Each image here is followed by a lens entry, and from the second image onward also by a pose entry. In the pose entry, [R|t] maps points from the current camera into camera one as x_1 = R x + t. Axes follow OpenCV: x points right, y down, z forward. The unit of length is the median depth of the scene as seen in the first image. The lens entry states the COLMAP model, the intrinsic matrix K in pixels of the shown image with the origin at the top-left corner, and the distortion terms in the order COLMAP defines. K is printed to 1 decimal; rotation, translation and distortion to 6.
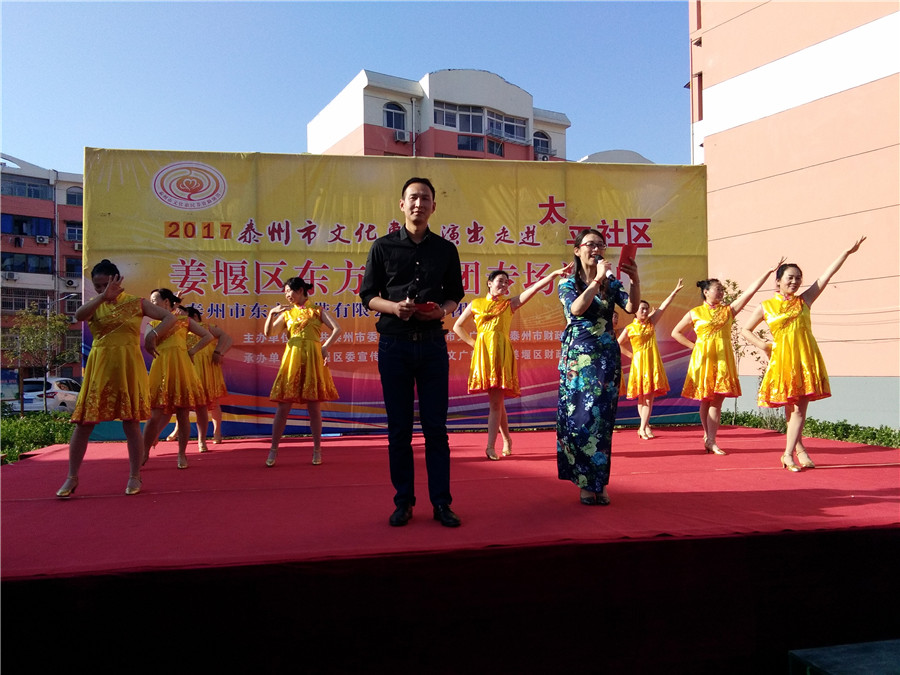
lens RADIAL K [[736.1, 0, 459.1], [0, 736.1, 355.6], [0, 0, 1]] dist [0.011552, 0.008484]
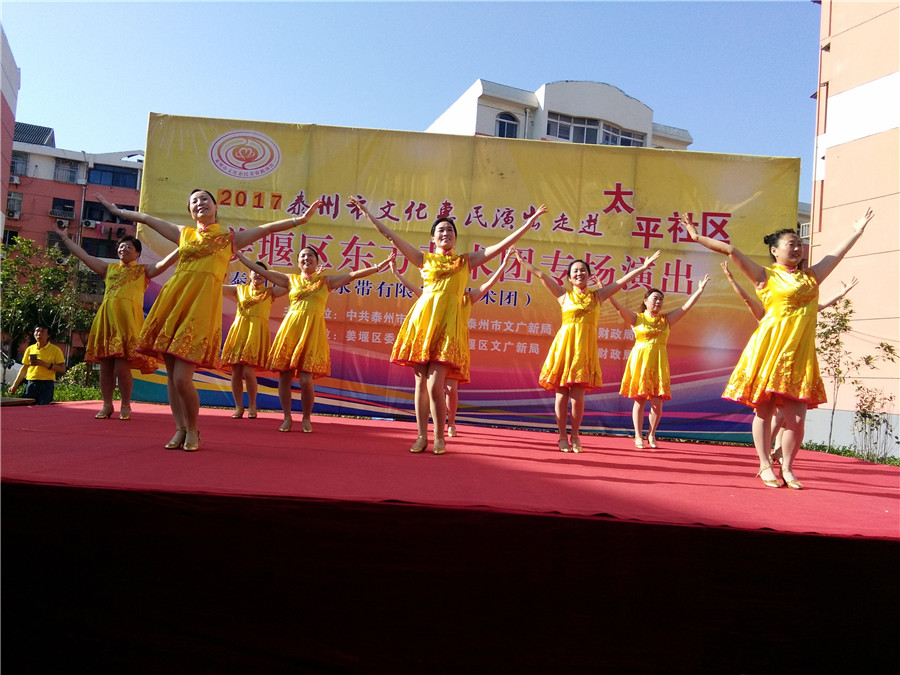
lens RADIAL K [[735.2, 0, 448.7], [0, 735.2, 375.1], [0, 0, 1]] dist [0.011173, 0.004172]
pose [[0.984430, 0.082738, -0.155087, 0.077245], [-0.082506, 0.996559, 0.007945, 0.032949], [0.155211, 0.004974, 0.987869, 0.057529]]
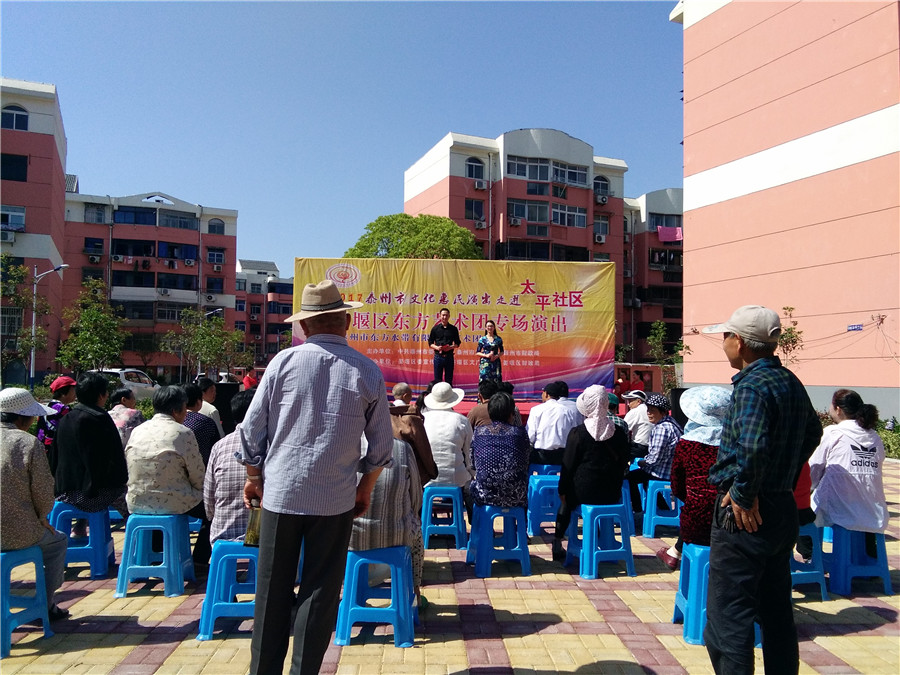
lens RADIAL K [[734.5, 0, 450.0], [0, 734.5, 337.5], [0, 0, 1]] dist [0.016773, 0.004035]
pose [[0.990945, 0.020233, -0.132737, 0.184921], [-0.025351, 0.998994, -0.036983, 0.007405], [0.131855, 0.040013, 0.990461, -0.959542]]
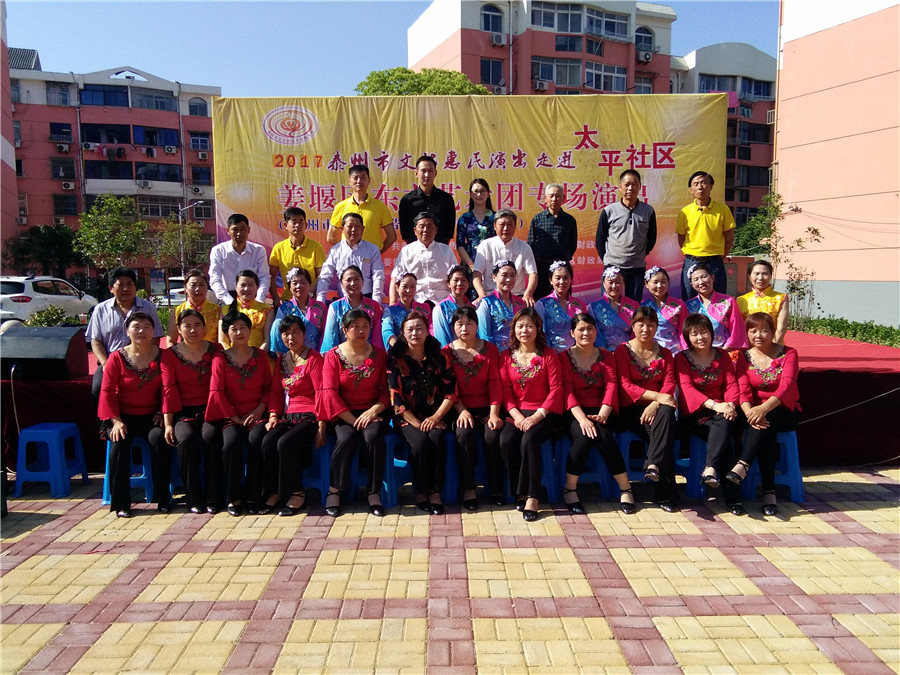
lens RADIAL K [[738.7, 0, 451.5], [0, 738.7, 343.4], [0, 0, 1]] dist [0.008564, 0.001709]
pose [[0.988149, 0.022293, -0.151873, 0.099047], [-0.004828, 0.993422, 0.114408, -0.004839], [0.153425, -0.112319, 0.981756, -0.222382]]
